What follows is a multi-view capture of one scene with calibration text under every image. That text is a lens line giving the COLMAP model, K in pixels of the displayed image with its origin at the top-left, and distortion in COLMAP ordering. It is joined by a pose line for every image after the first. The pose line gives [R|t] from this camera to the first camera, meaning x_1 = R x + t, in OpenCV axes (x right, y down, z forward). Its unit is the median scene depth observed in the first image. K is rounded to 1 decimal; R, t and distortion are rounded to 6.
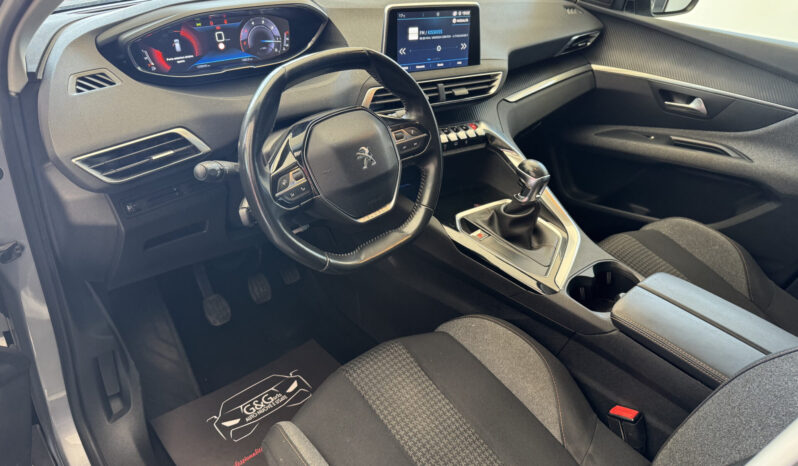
lens RADIAL K [[556.2, 0, 392.6], [0, 556.2, 239.1], [0, 0, 1]] dist [0.104711, -0.167233]
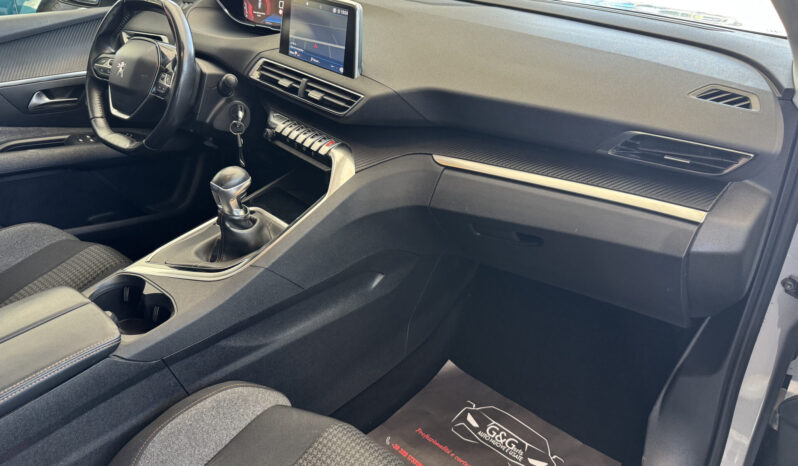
lens RADIAL K [[565.9, 0, 395.1], [0, 565.9, 237.1], [0, 0, 1]] dist [0.082010, -0.166690]
pose [[0.153205, 0.437560, -0.886042, 1.083657], [-0.529958, 0.793164, 0.300058, -0.439765], [0.834070, 0.423594, 0.353405, 0.918830]]
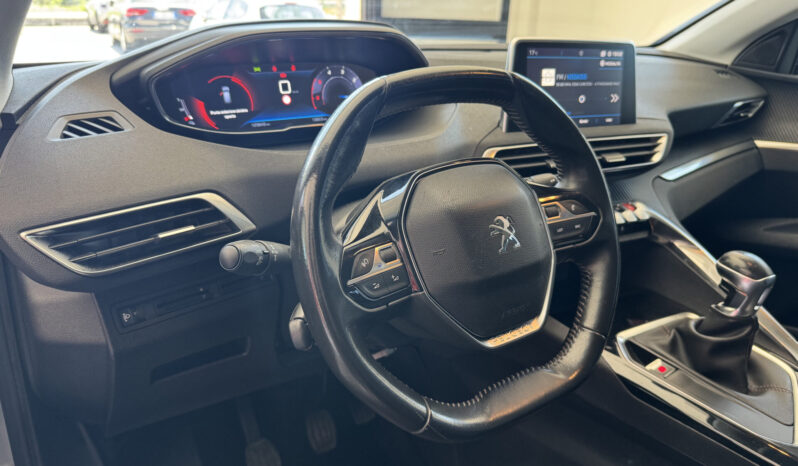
lens RADIAL K [[565.9, 0, 395.1], [0, 565.9, 237.1], [0, 0, 1]] dist [0.082010, -0.166690]
pose [[0.992902, -0.001894, -0.118922, -0.068052], [-0.022309, 0.979161, -0.201855, -0.015670], [0.116826, 0.203075, 0.972169, 0.305627]]
